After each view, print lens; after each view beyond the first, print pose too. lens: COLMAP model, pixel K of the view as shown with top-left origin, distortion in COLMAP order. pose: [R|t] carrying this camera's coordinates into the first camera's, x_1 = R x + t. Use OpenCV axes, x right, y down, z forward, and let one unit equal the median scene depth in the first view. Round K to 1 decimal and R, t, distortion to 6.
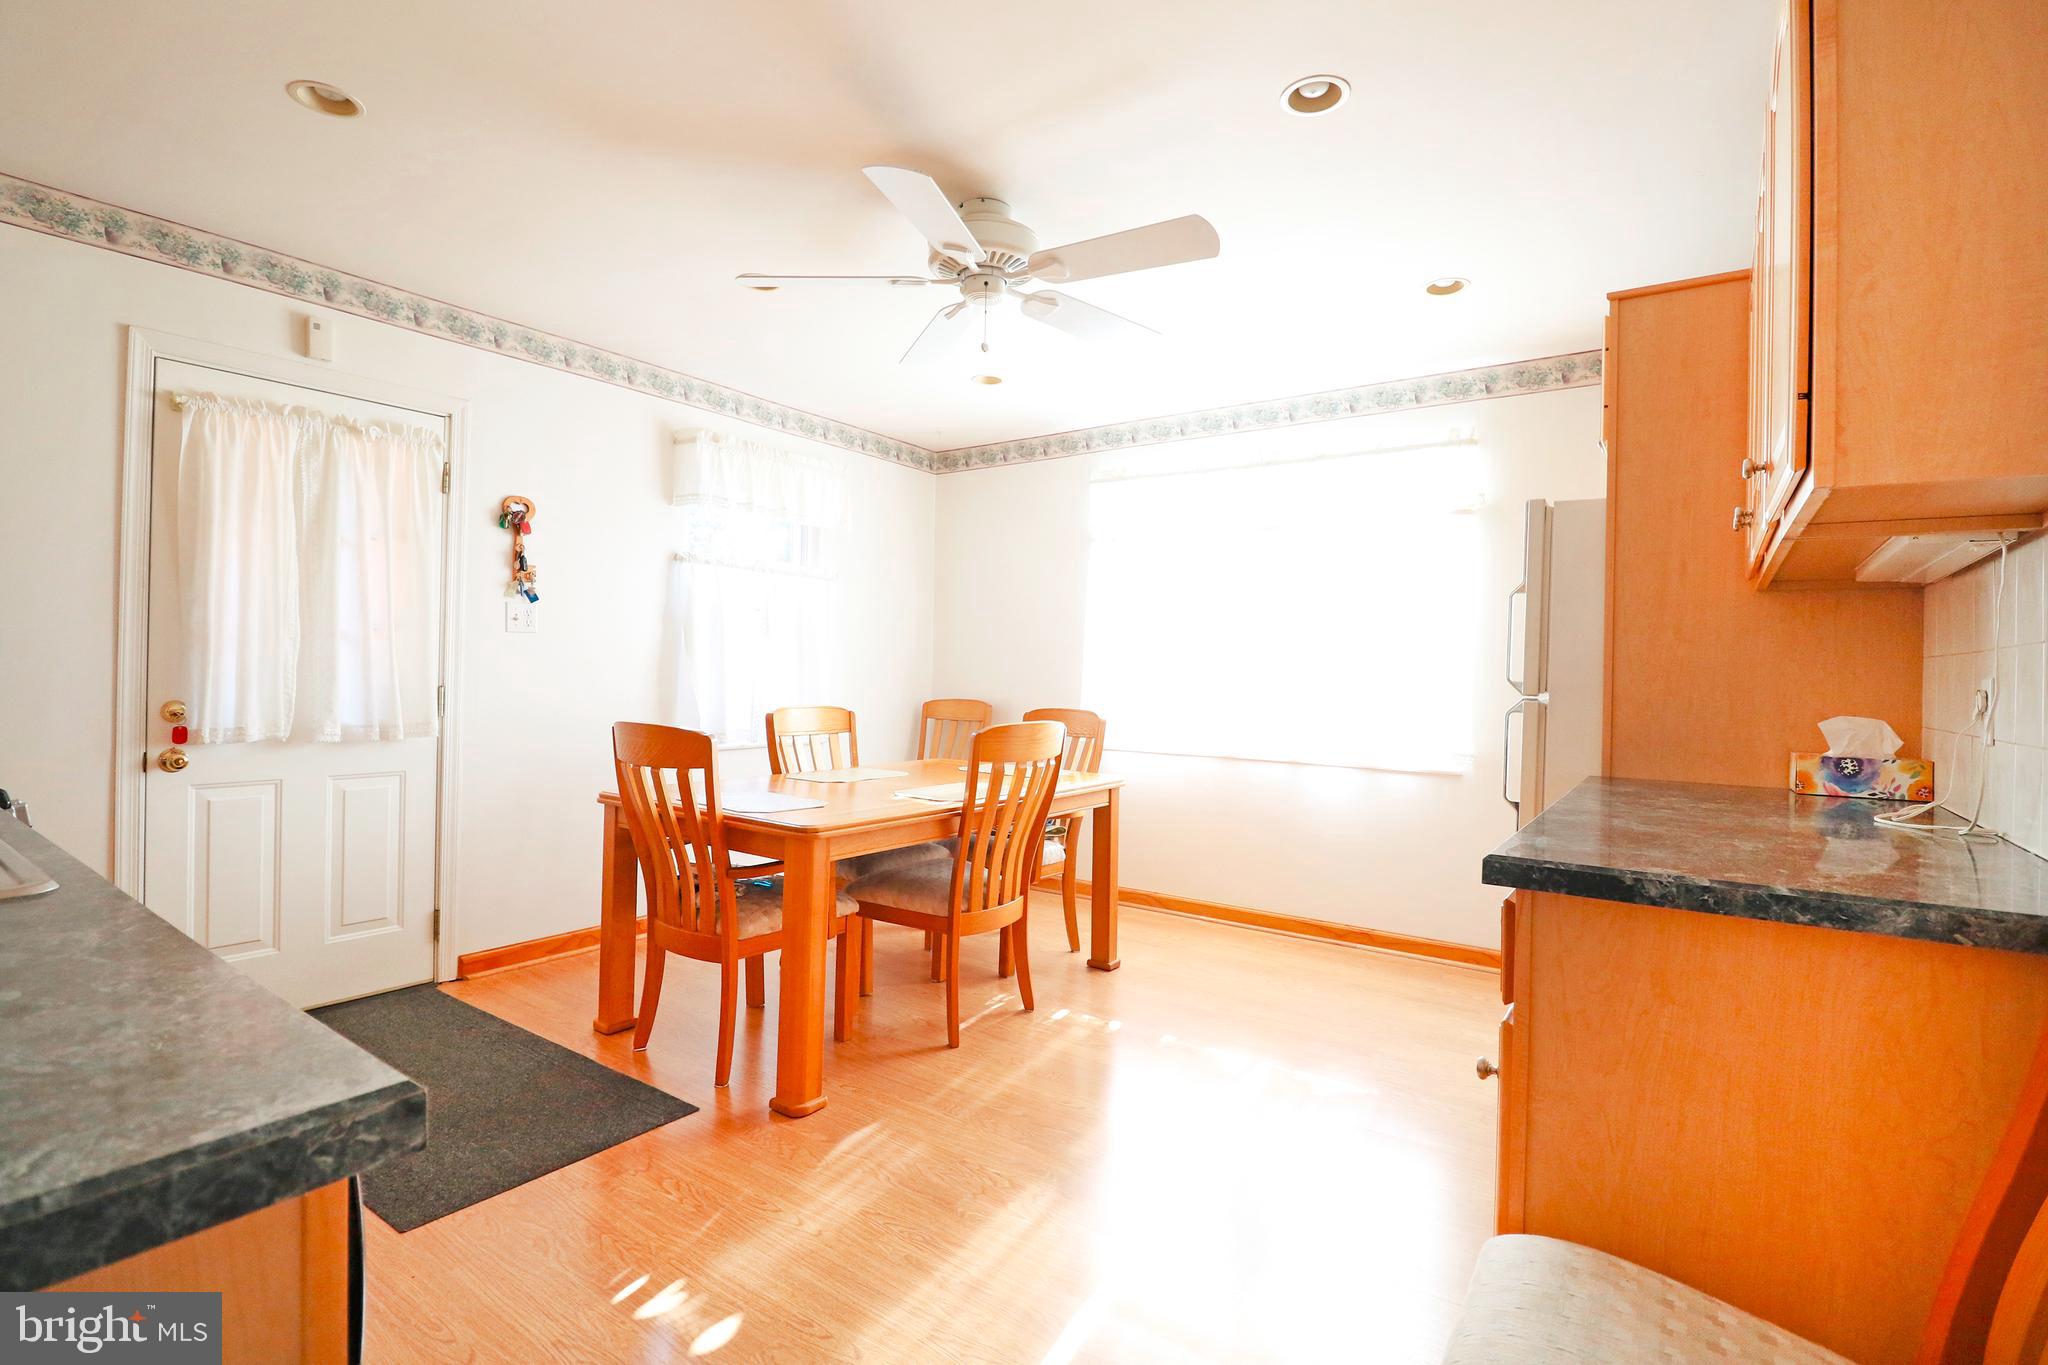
lens RADIAL K [[950.8, 0, 1022.3], [0, 950.8, 674.8], [0, 0, 1]] dist [-0.002135, -0.000247]
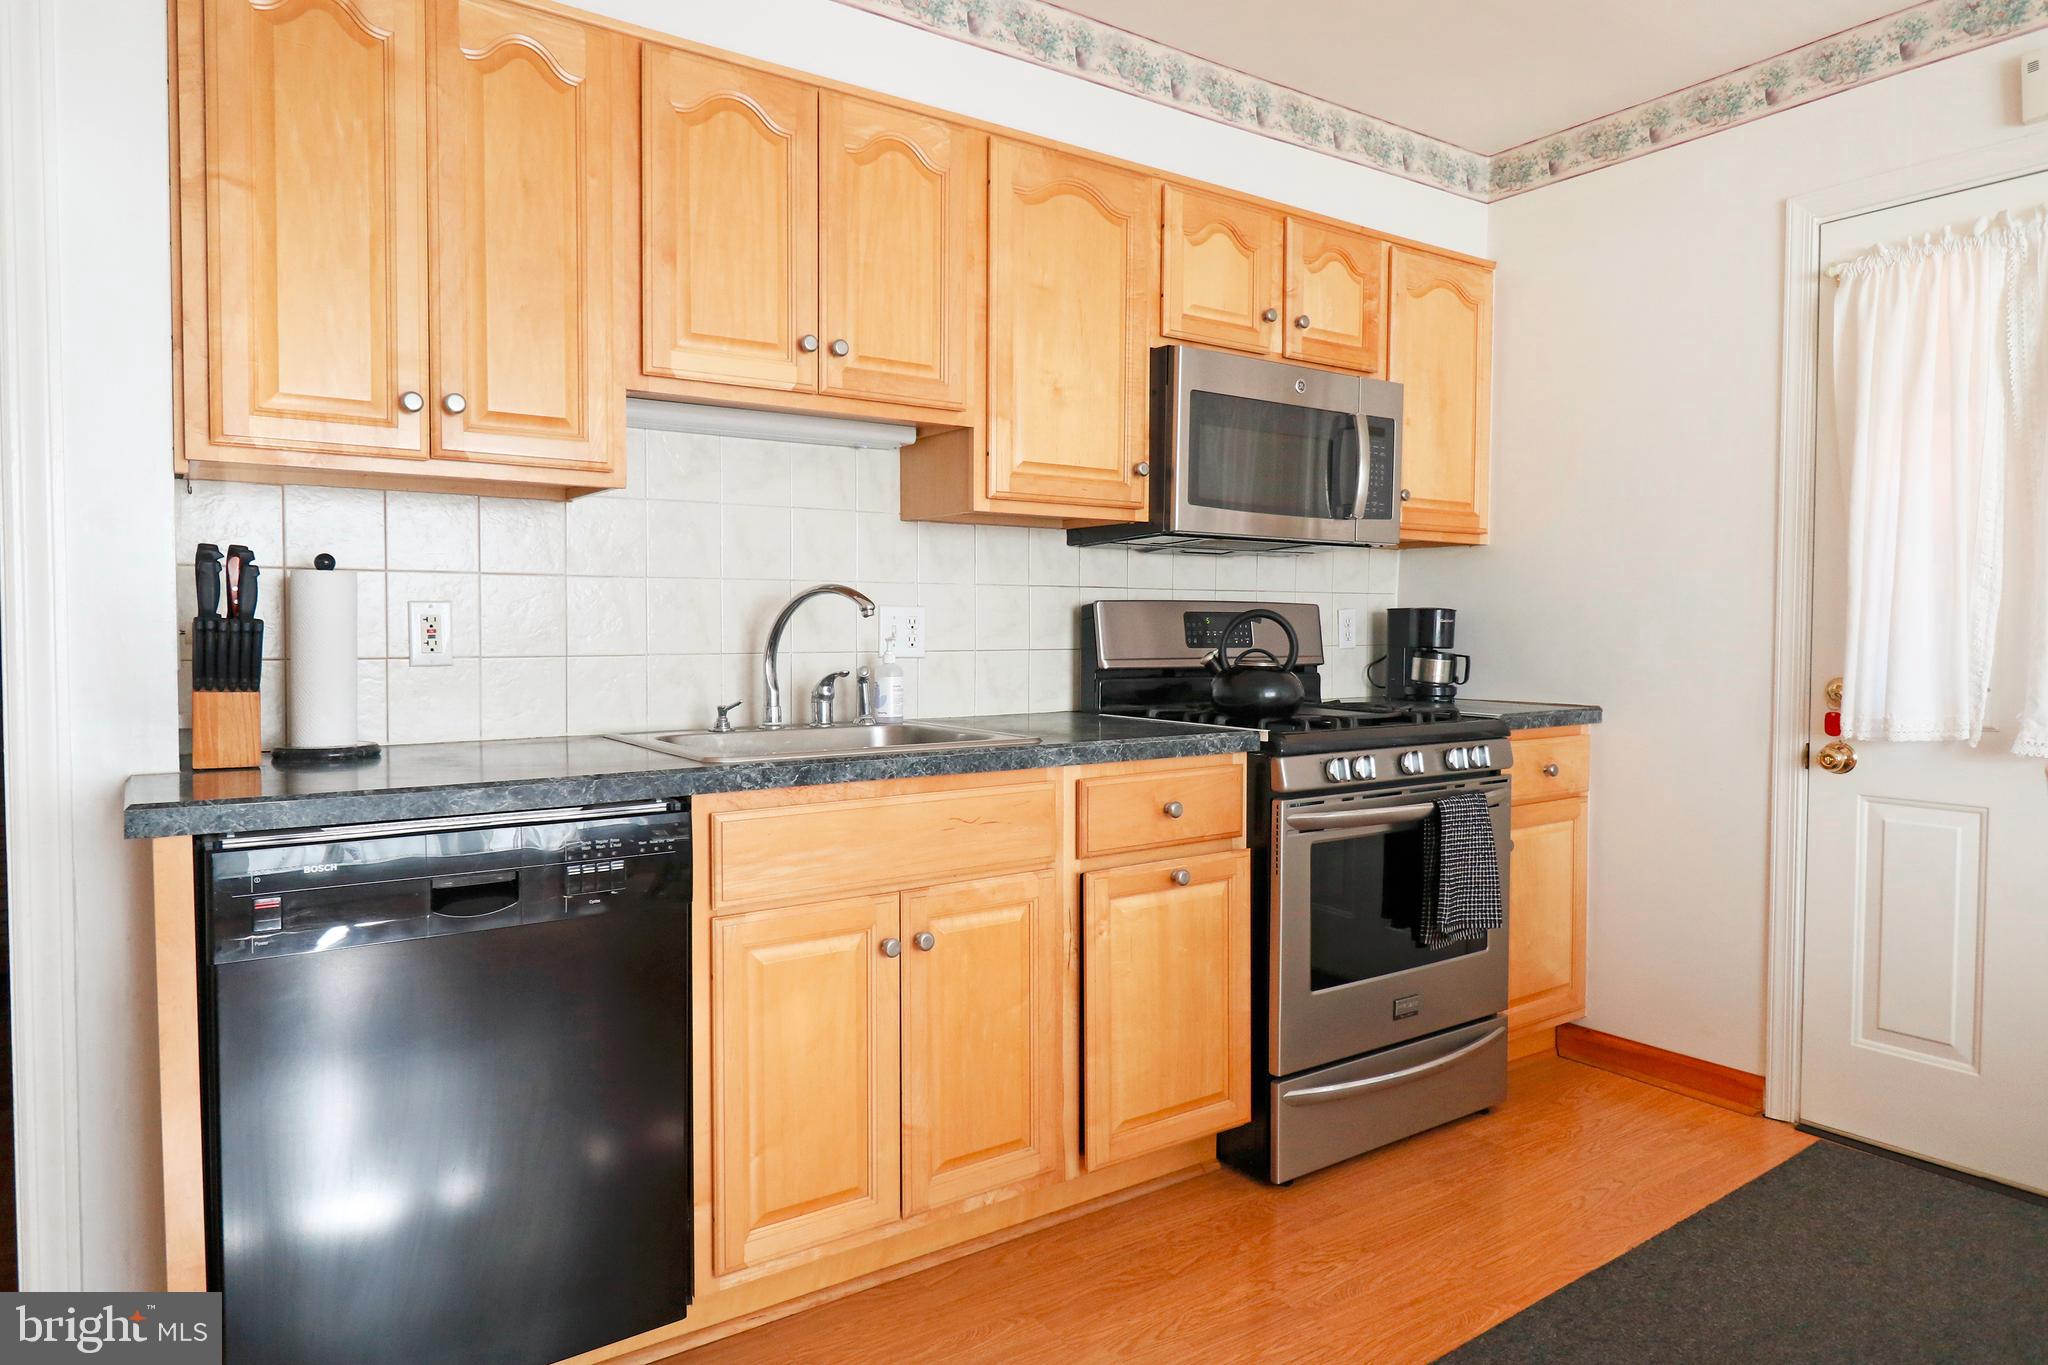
lens RADIAL K [[1241.7, 0, 1021.4], [0, 1241.7, 669.4], [0, 0, 1]] dist [-0.005469, -0.000977]
pose [[-0.328850, 0.014476, -0.944271, 0.232365], [-0.012000, 0.999738, 0.019505, 0.009359], [0.944306, 0.017746, -0.328590, 0.706666]]
